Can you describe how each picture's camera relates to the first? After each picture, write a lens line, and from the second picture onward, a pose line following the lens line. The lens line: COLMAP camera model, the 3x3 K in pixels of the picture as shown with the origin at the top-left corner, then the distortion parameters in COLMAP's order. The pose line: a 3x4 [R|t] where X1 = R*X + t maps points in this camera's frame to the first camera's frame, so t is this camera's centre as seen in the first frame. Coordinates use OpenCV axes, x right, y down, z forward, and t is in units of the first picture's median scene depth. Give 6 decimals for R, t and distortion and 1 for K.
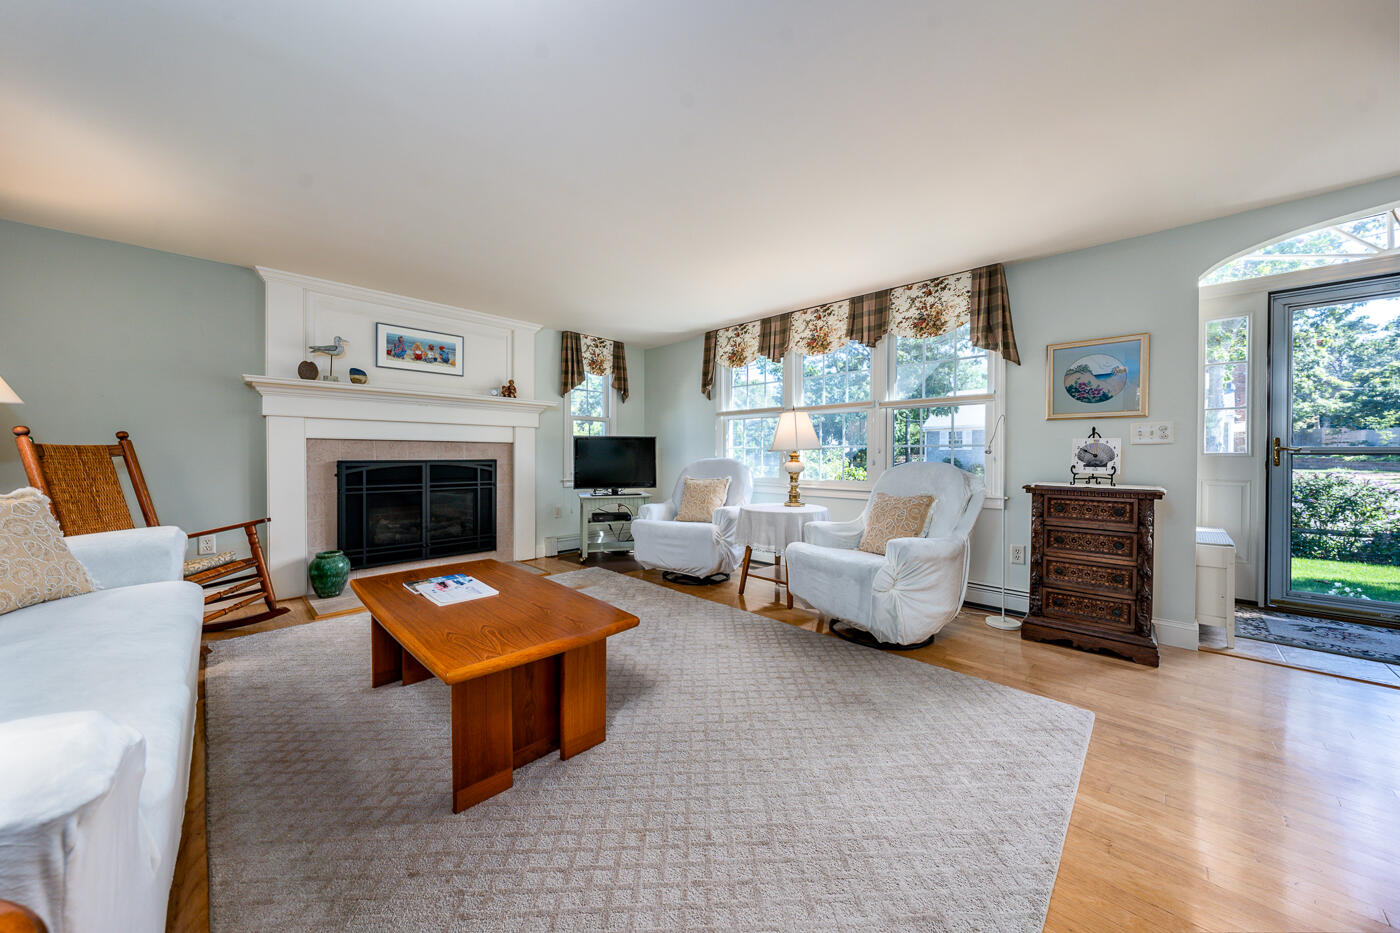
lens RADIAL K [[483.0, 0, 695.4], [0, 483.0, 458.0], [0, 0, 1]] dist [0.000505, -0.000019]
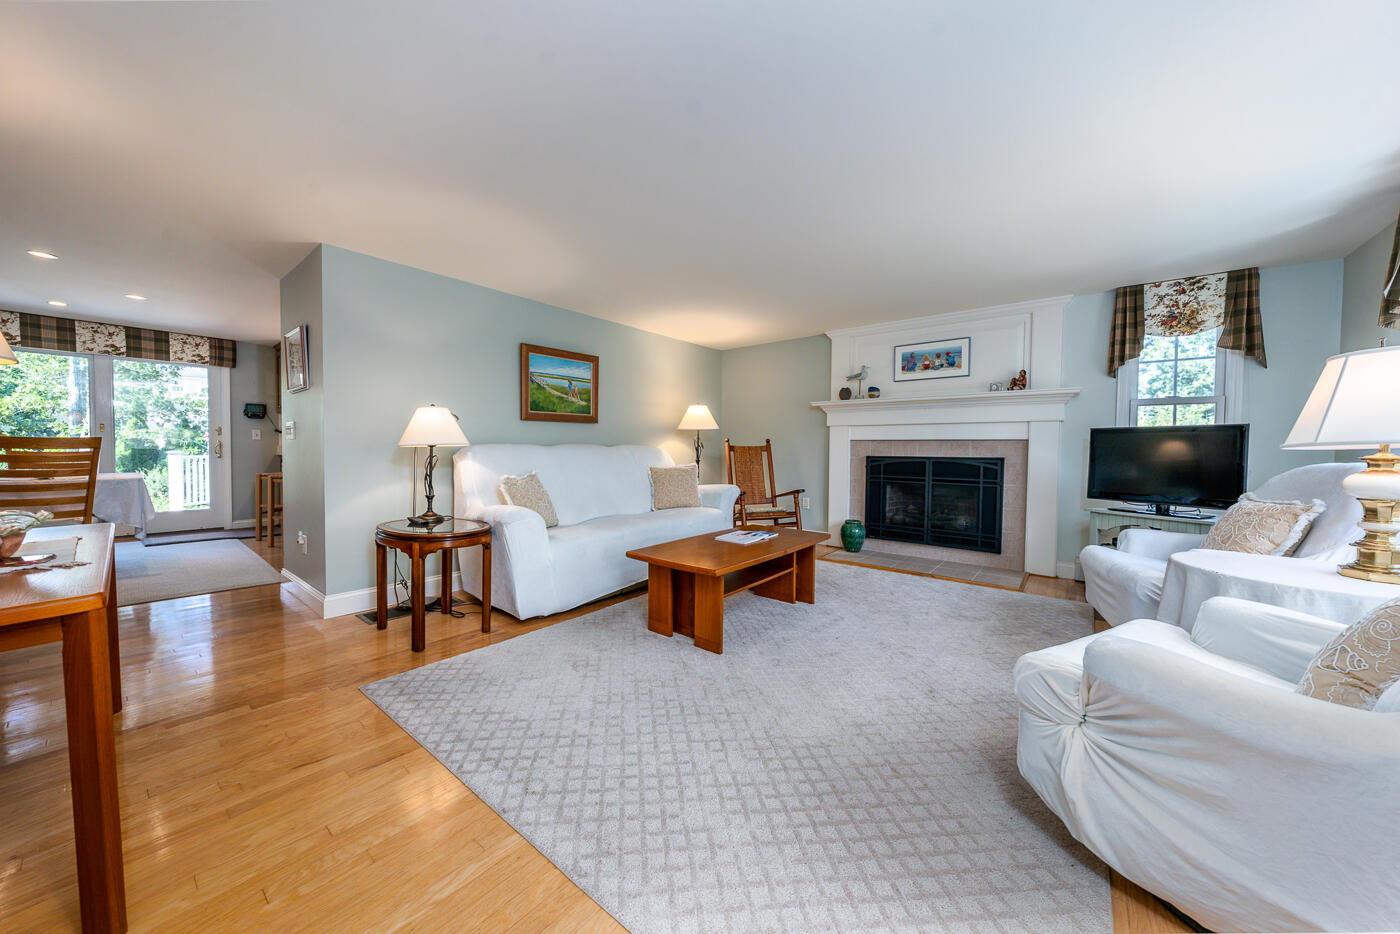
lens RADIAL K [[483.0, 0, 691.9], [0, 483.0, 463.6], [0, 0, 1]] dist [0.000505, -0.000019]
pose [[0.094688, 0.029641, -0.995066, 0.524729], [-0.014661, 0.999490, 0.028377, -0.004059], [0.995399, 0.011902, 0.095075, 0.345045]]
